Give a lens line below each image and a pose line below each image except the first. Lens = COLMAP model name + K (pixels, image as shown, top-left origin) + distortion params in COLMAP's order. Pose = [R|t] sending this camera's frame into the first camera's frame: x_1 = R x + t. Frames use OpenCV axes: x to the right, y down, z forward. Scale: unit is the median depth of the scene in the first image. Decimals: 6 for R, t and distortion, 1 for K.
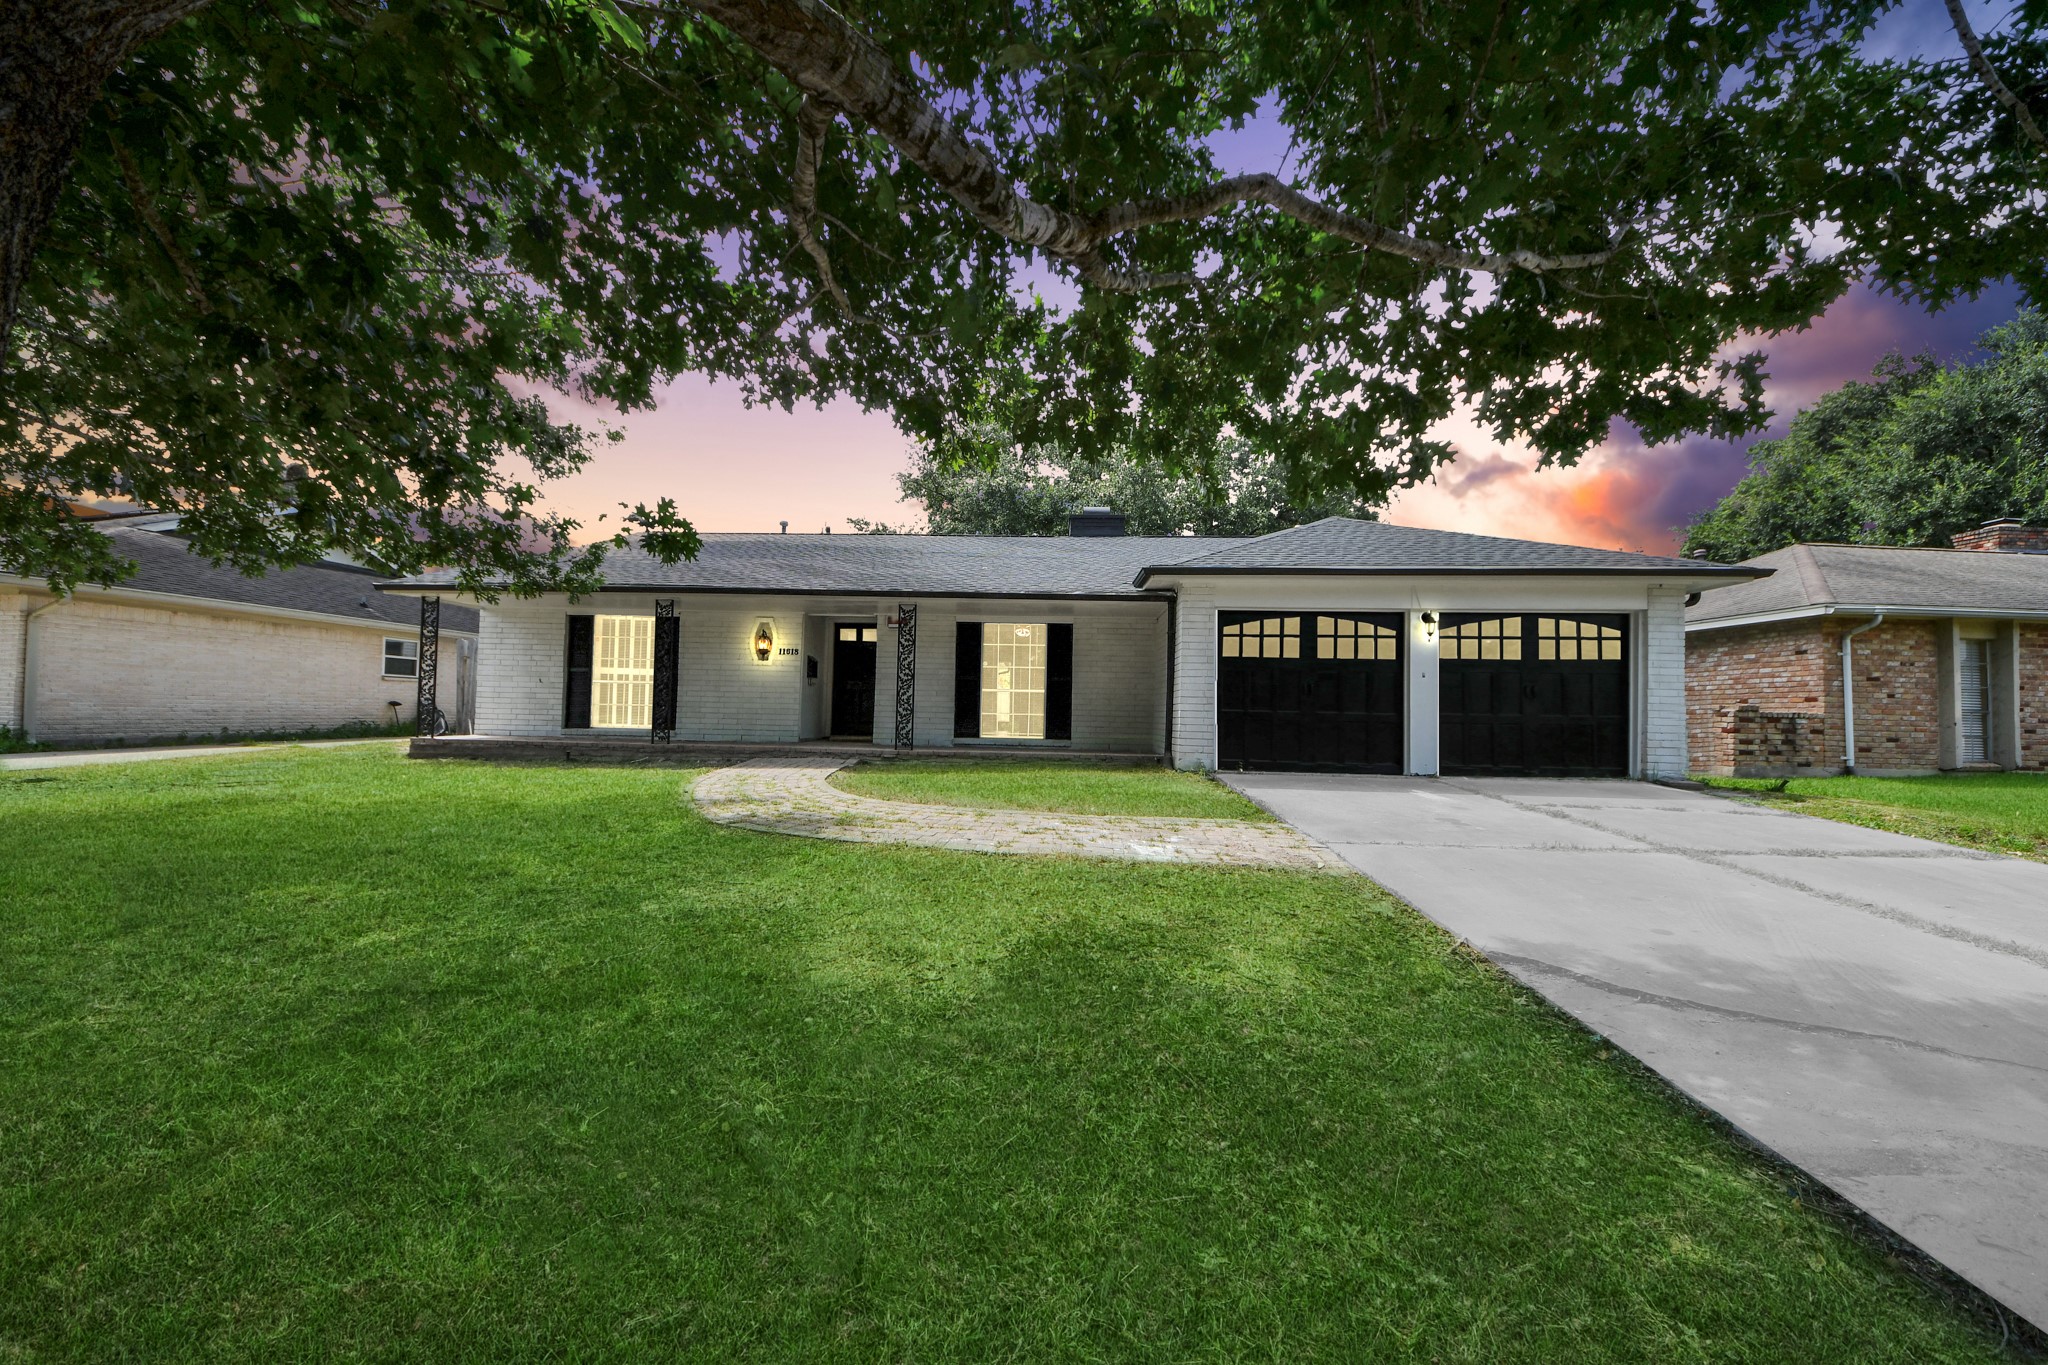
lens RADIAL K [[728.3, 0, 1015.0], [0, 728.3, 675.2], [0, 0, 1]] dist [0.008155, -0.016708]
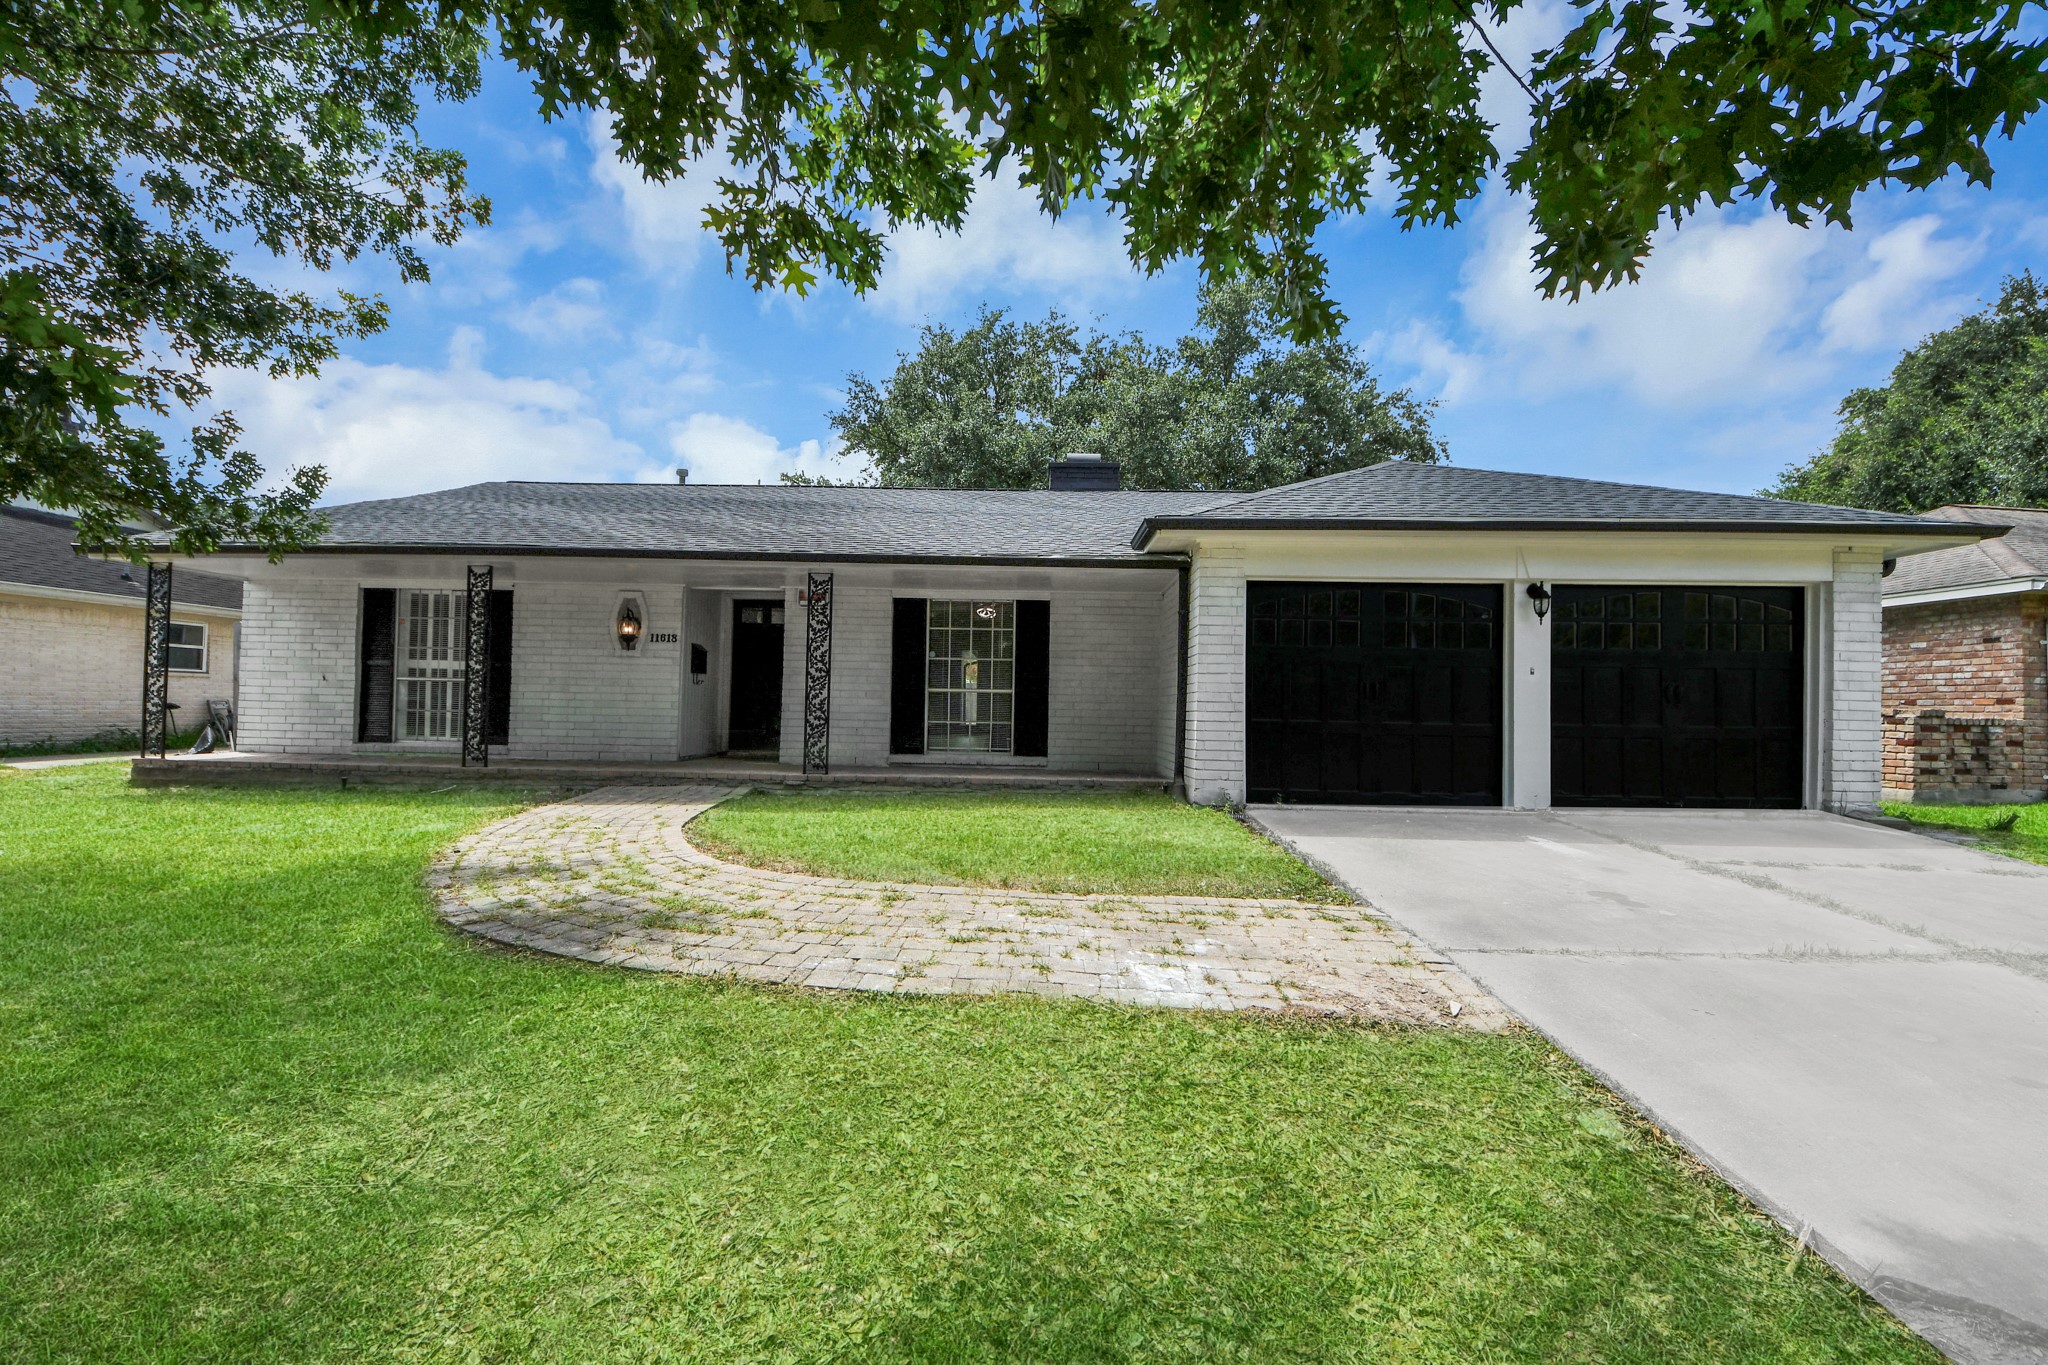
lens RADIAL K [[844.2, 0, 1024.0], [0, 844.2, 682.5], [0, 0, 1]] dist [-0.019029, -0.000527]
pose [[0.999292, -0.001605, 0.037601, 0.023837], [0.000796, 0.999768, 0.021543, -0.006230], [-0.037627, -0.021498, 0.999061, 0.162946]]
